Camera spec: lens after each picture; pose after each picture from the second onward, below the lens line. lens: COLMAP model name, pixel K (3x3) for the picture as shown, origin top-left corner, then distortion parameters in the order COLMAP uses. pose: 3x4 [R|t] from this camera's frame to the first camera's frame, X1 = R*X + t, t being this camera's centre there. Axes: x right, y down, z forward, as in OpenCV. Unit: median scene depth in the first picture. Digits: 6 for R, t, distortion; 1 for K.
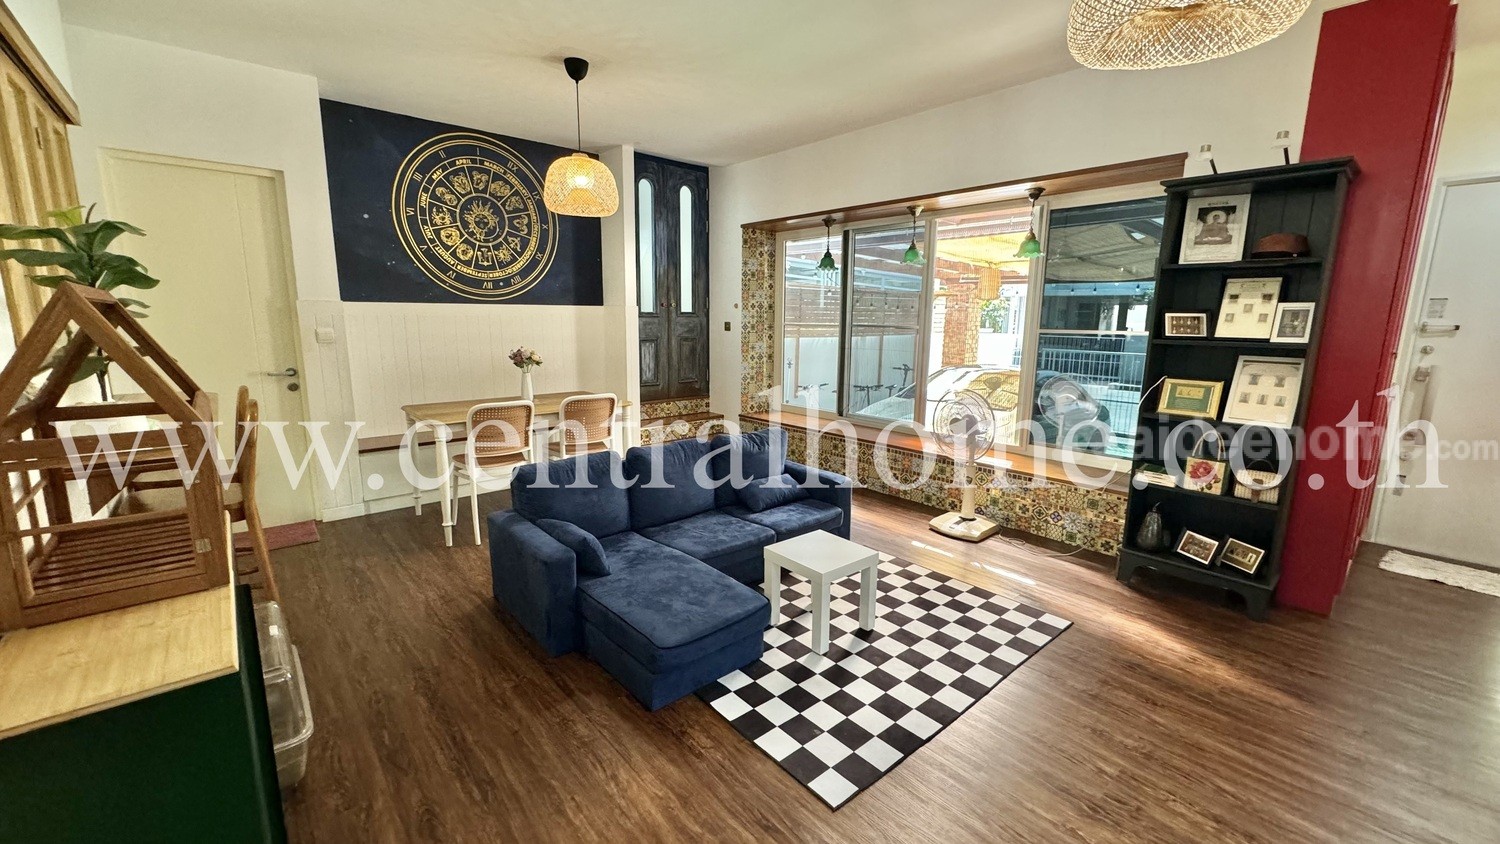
lens RADIAL K [[593.2, 0, 750.0], [0, 593.2, 422.0], [0, 0, 1]] dist [-0.000380, 0.000181]
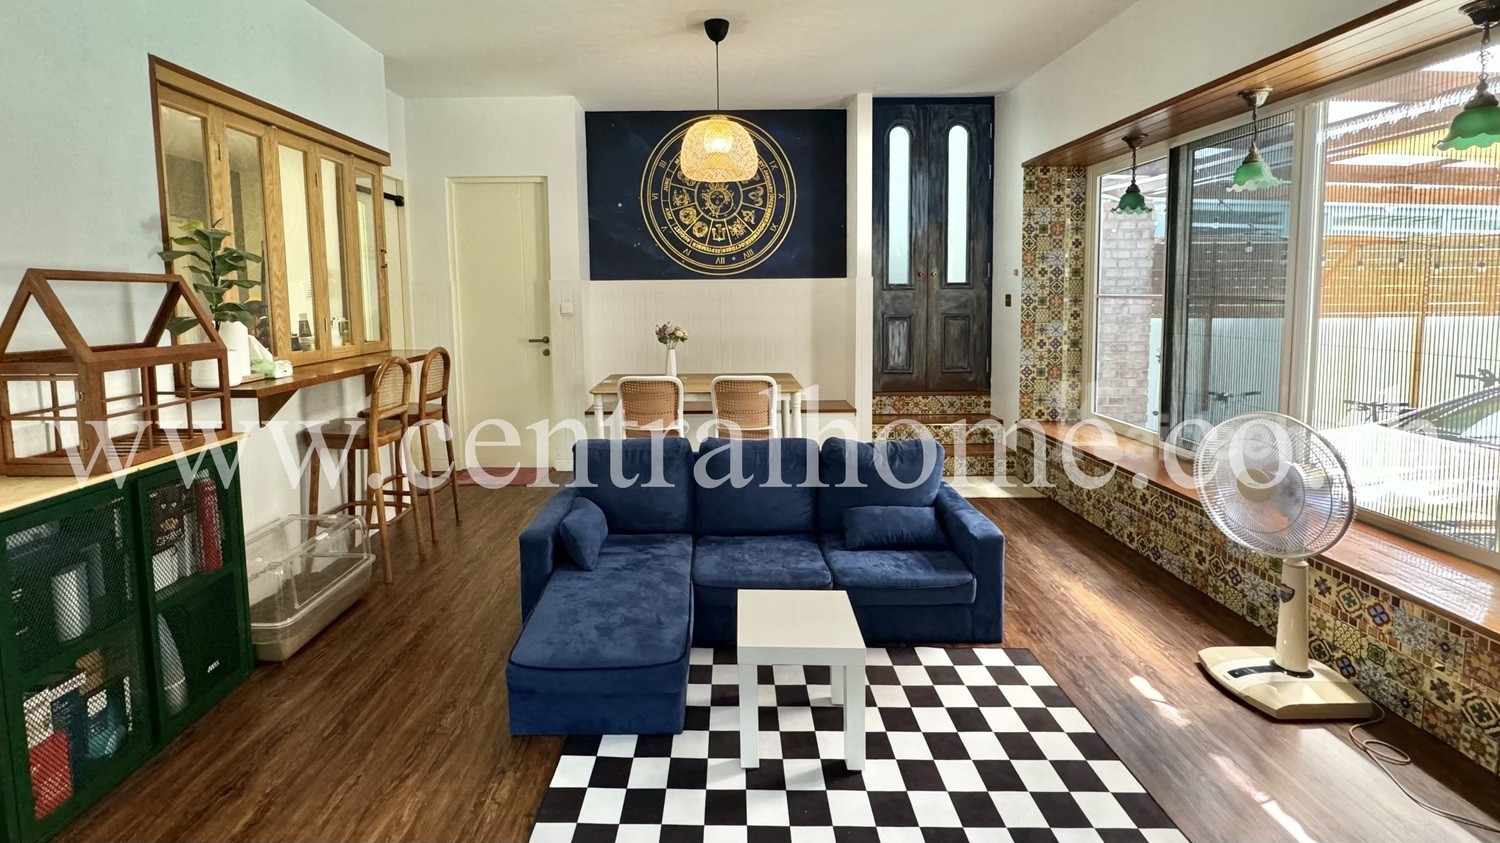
lens RADIAL K [[671.6, 0, 747.8], [0, 671.6, 355.0], [0, 0, 1]] dist [-0.001145, 0.000204]
pose [[0.743901, 0.046514, -0.666669, 0.344710], [-0.103248, 0.993597, -0.045885, -0.026607], [0.660266, 0.102967, 0.743940, 0.208996]]
